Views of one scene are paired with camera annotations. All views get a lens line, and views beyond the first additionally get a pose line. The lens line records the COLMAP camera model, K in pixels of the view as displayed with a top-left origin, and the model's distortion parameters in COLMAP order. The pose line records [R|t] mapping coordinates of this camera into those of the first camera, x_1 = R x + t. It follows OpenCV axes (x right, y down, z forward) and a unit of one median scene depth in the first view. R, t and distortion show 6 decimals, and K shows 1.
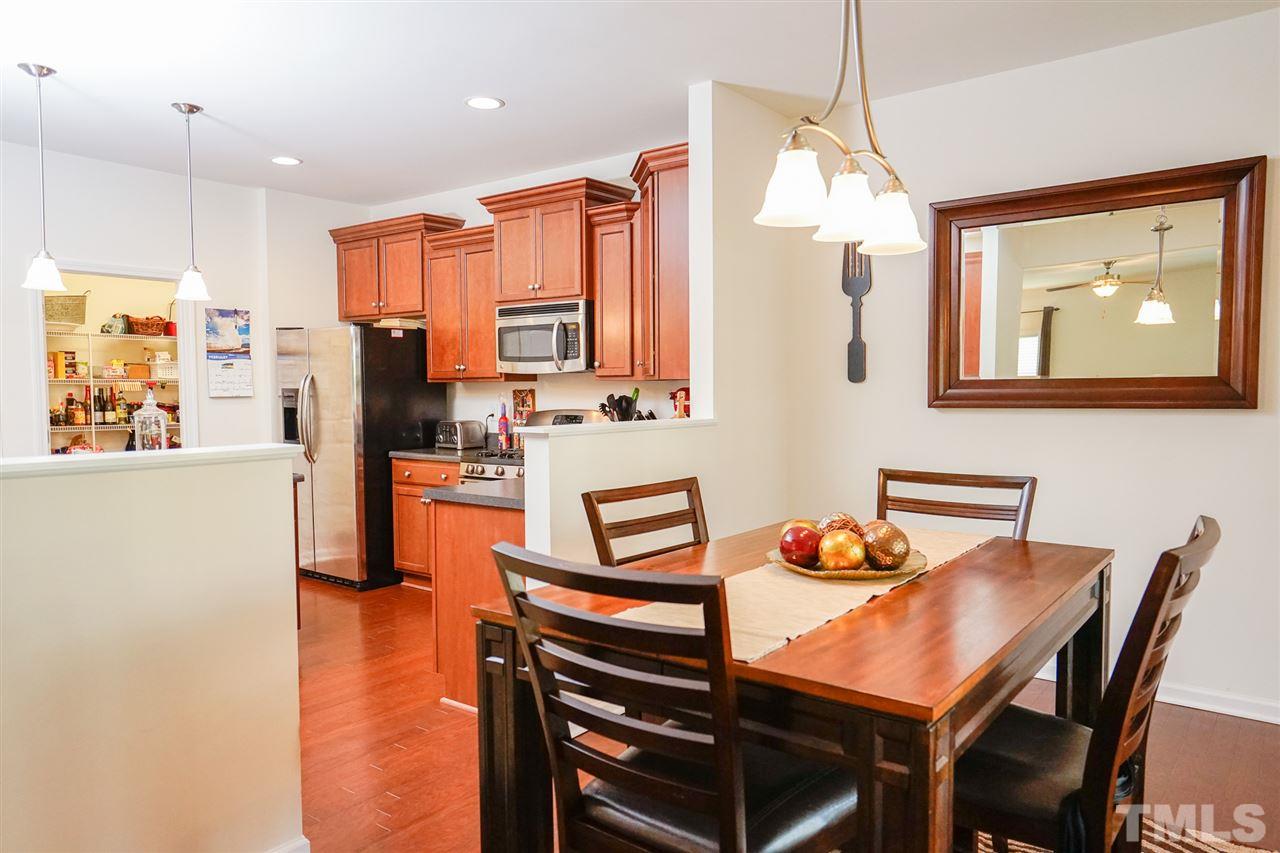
lens RADIAL K [[864.1, 0, 639.4], [0, 864.1, 436.0], [0, 0, 1]] dist [-0.007225, 0.004584]
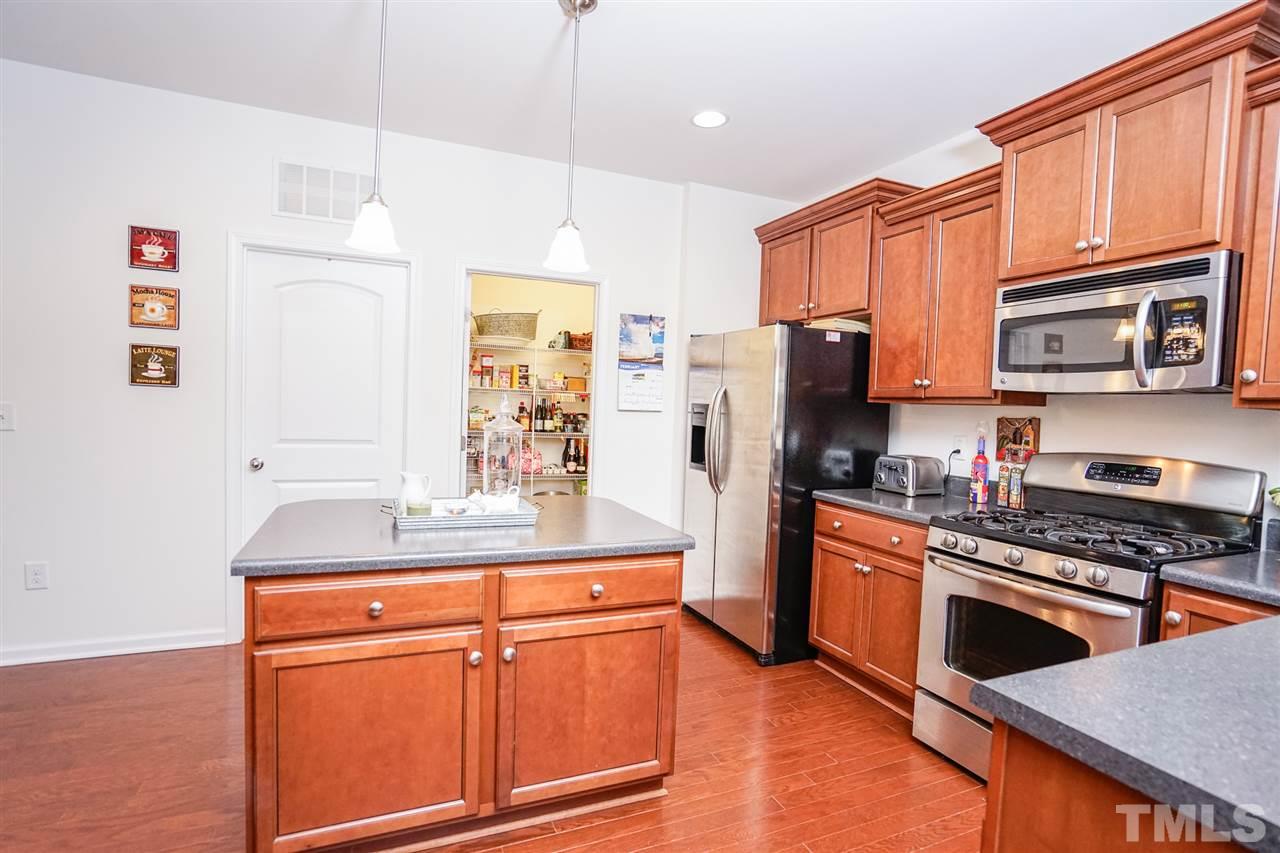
lens RADIAL K [[622.4, 0, 635.6], [0, 622.4, 435.8], [0, 0, 1]] dist [-0.032048, 0.000081]
pose [[0.871500, 0.060508, -0.486648, -0.157895], [-0.069307, 0.997595, -0.000081, -0.018796], [0.485473, 0.033799, 0.873598, 0.430930]]
